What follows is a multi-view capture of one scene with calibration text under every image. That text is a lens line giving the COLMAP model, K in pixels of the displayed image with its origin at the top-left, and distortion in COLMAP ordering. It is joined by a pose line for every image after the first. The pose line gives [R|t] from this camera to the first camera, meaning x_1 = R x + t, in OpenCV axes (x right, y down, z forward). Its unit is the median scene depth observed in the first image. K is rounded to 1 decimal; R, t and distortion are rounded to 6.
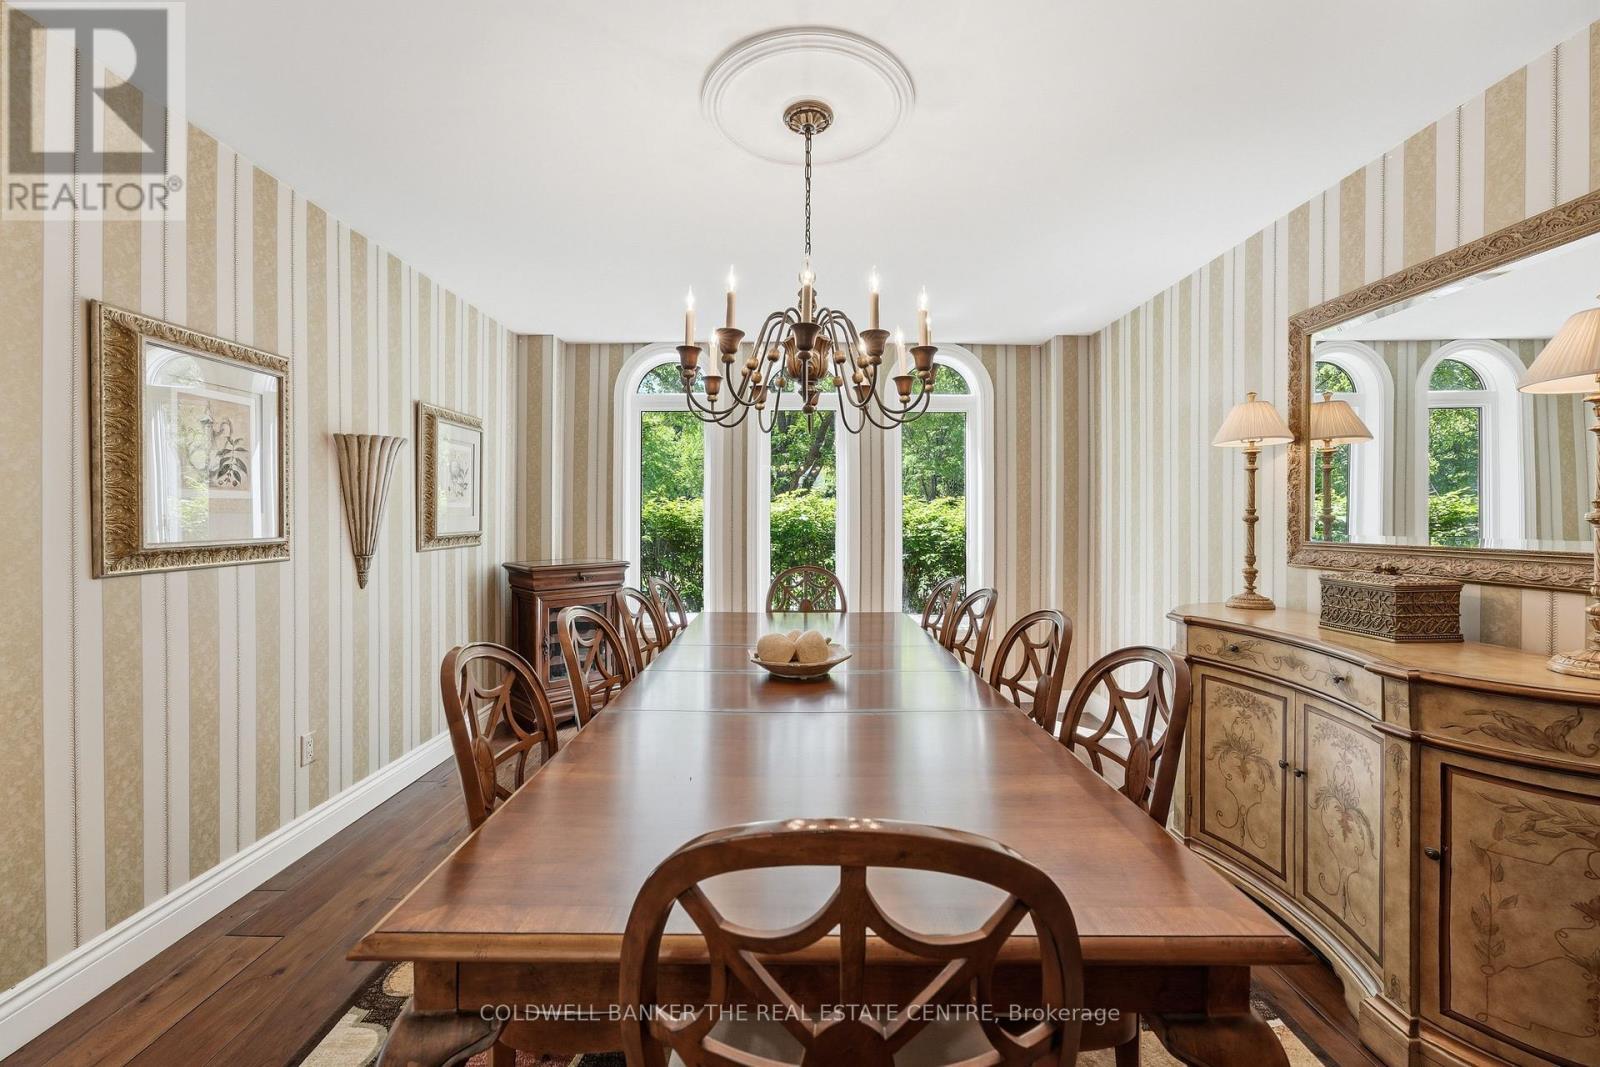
lens RADIAL K [[633.6, 0, 804.0], [0, 633.6, 530.9], [0, 0, 1]] dist [-0.095835, 0.074147]
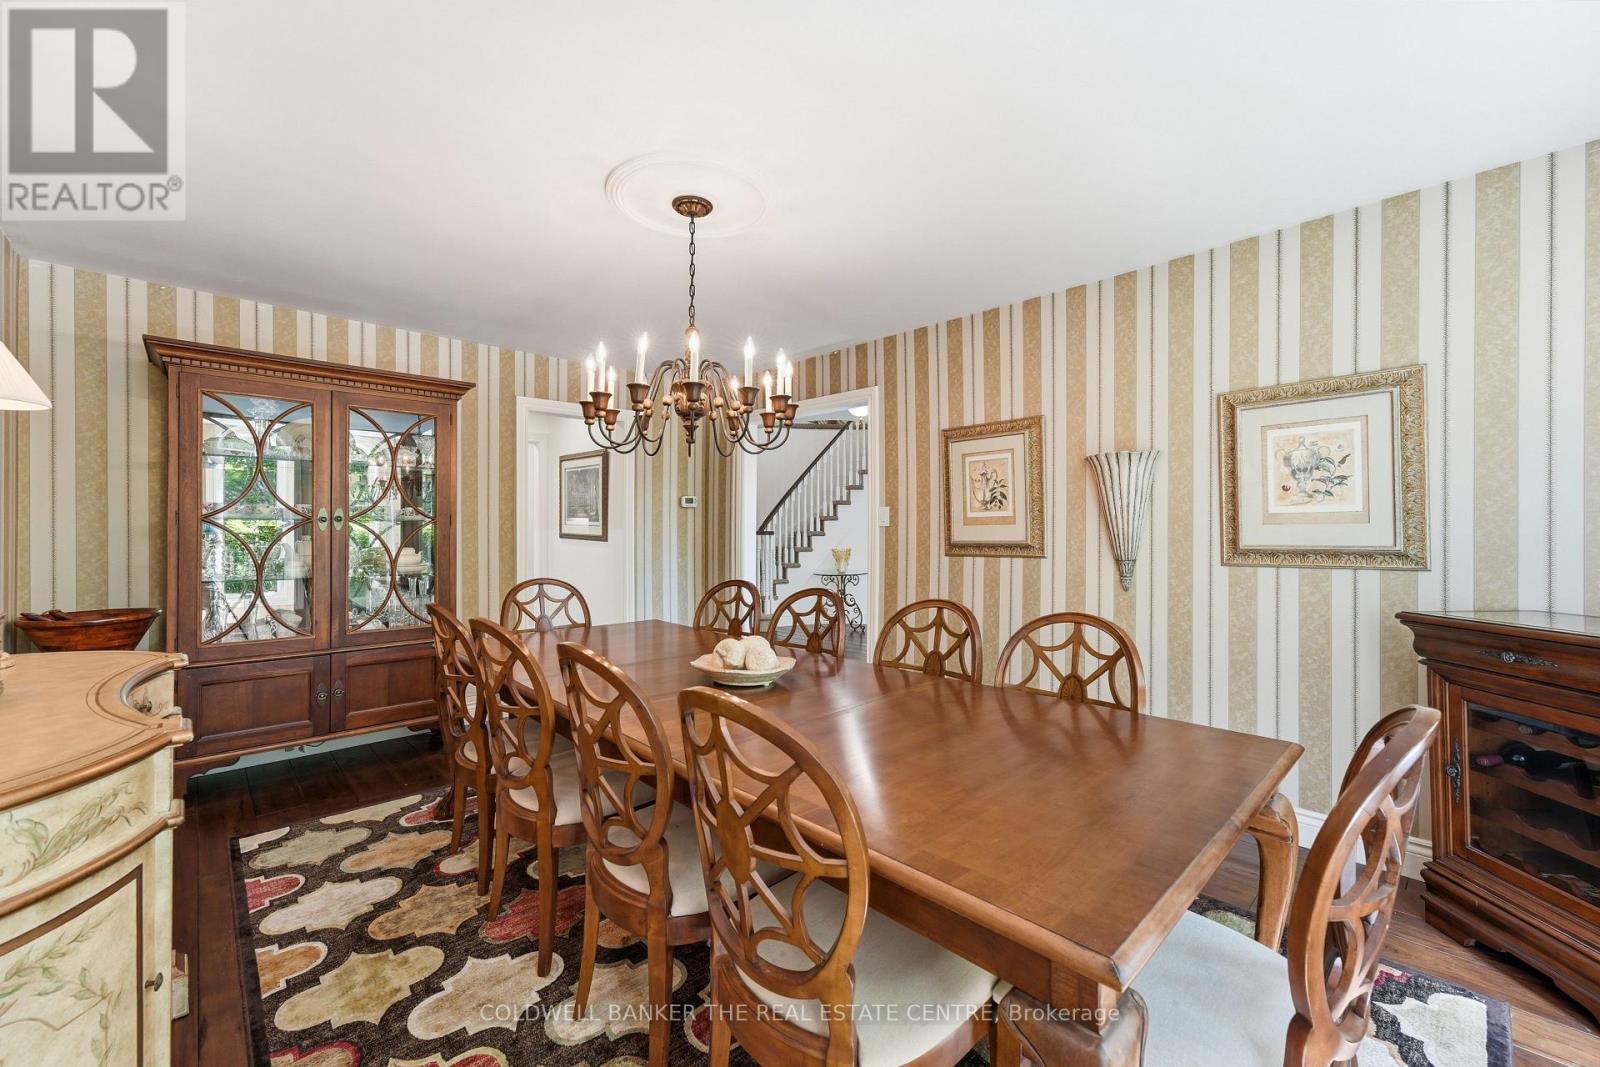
lens RADIAL K [[633.6, 0, 804.0], [0, 633.6, 530.9], [0, 0, 1]] dist [-0.095835, 0.074147]
pose [[-0.714780, 0.023335, -0.698960, 0.603628], [0.000772, 0.999469, 0.032577, -0.061850], [0.699349, 0.022746, -0.714419, 1.699719]]
